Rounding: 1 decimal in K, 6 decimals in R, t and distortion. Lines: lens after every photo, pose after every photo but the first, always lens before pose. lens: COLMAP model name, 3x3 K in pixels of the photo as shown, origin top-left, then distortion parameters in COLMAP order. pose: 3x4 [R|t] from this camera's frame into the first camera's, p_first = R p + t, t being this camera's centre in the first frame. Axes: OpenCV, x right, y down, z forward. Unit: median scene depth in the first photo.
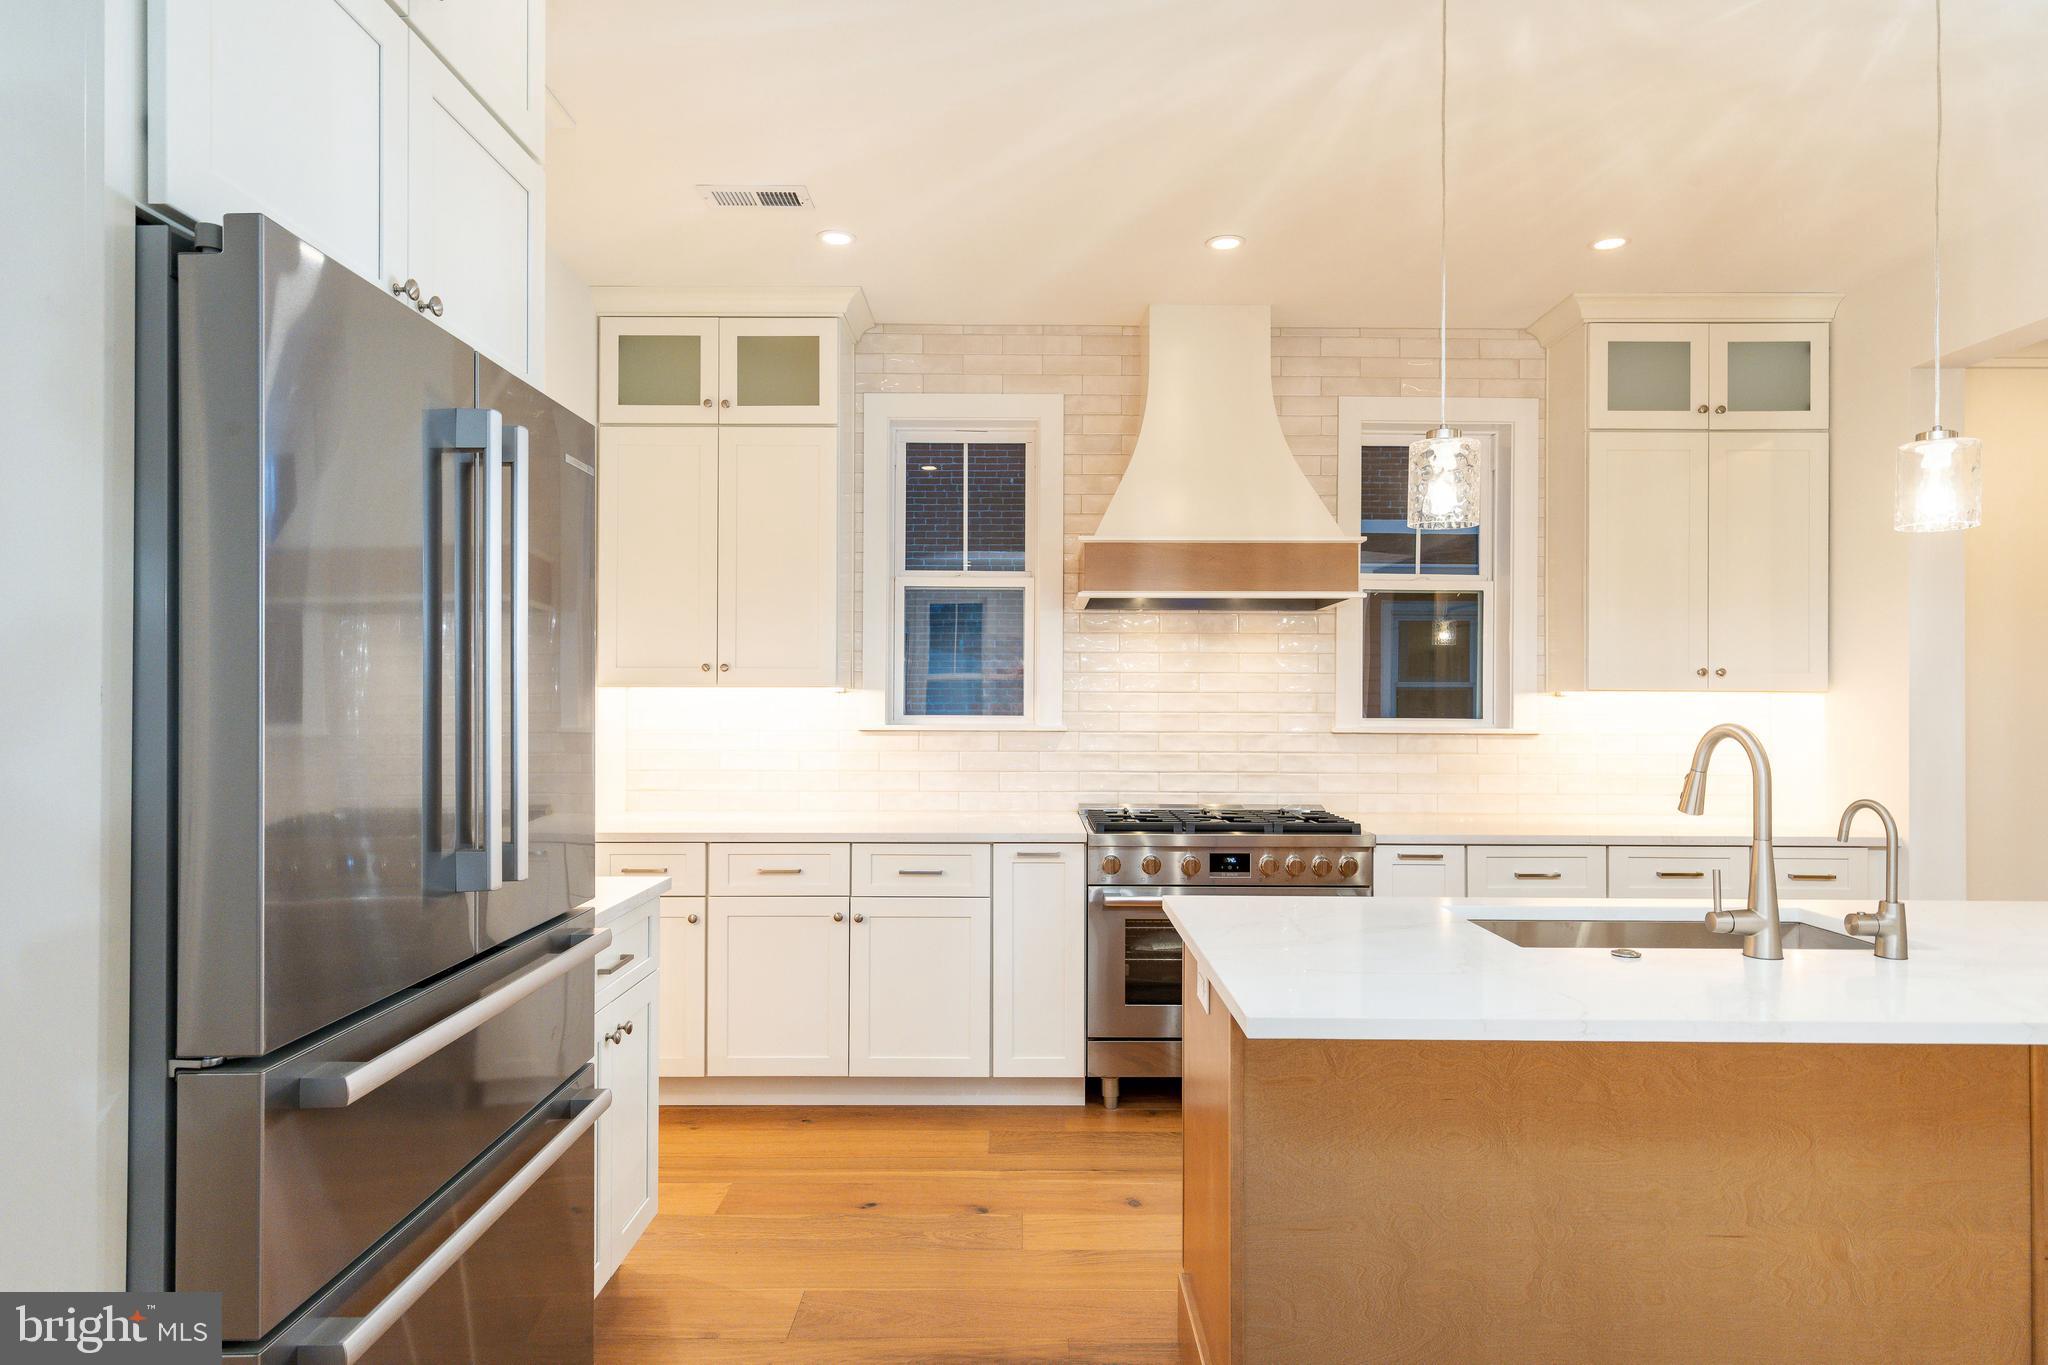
lens RADIAL K [[1142.6, 0, 1038.5], [0, 1142.6, 691.6], [0, 0, 1]] dist [0.016797, -0.003973]
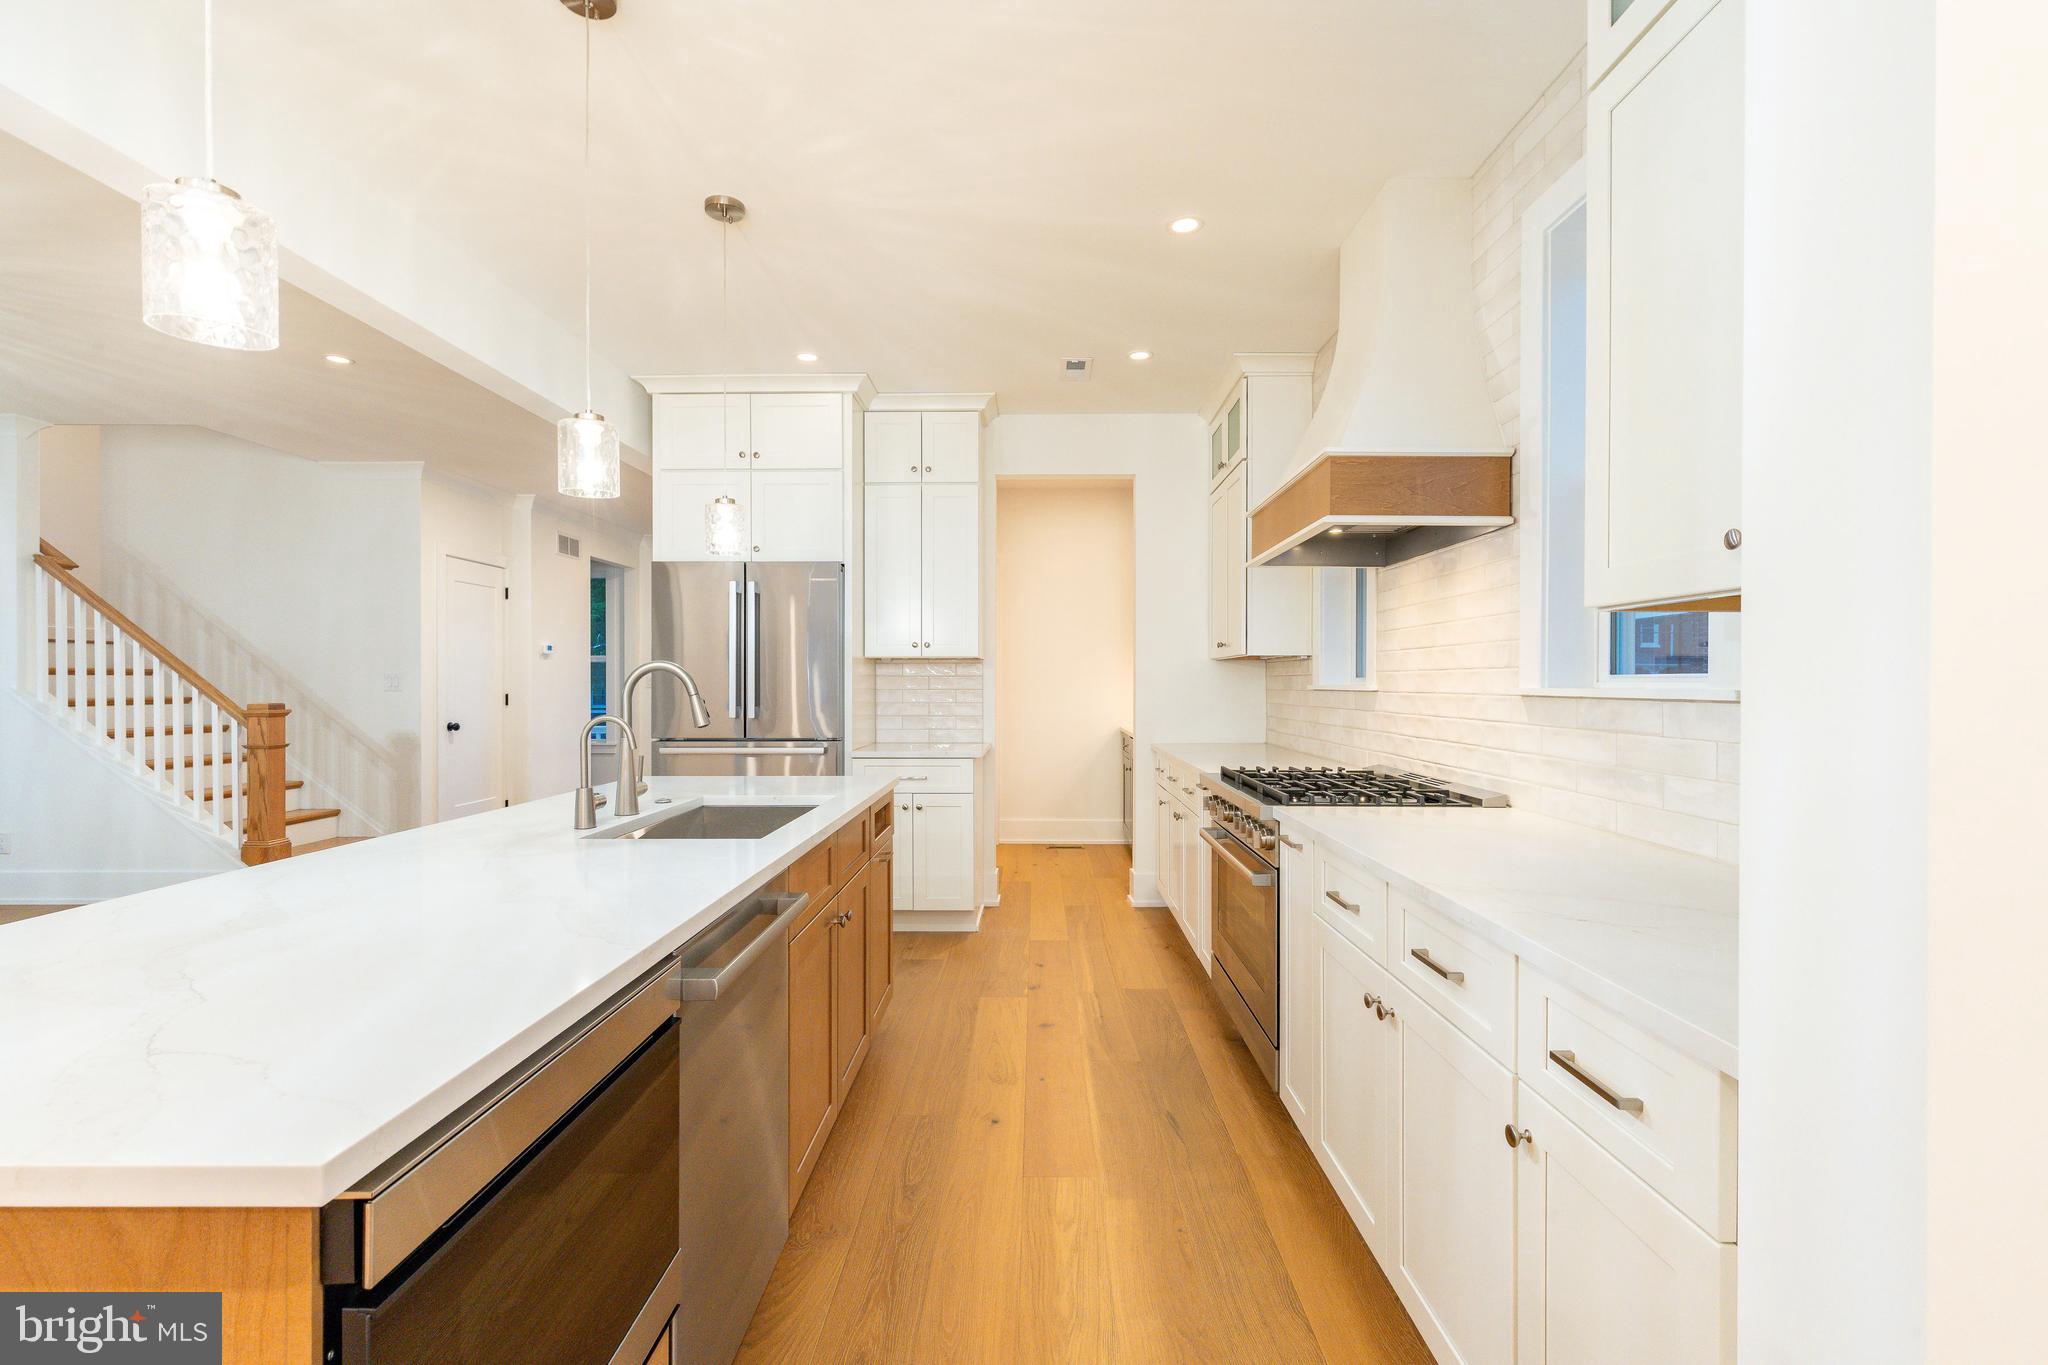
lens RADIAL K [[911.6, 0, 1032.9], [0, 911.6, 691.6], [0, 0, 1]] dist [0.013807, -0.000924]
pose [[-0.012115, 0.003471, -0.999921, 0.896489], [0.000331, 0.999994, 0.003467, 0.034475], [0.999927, -0.000289, -0.012116, 0.766323]]
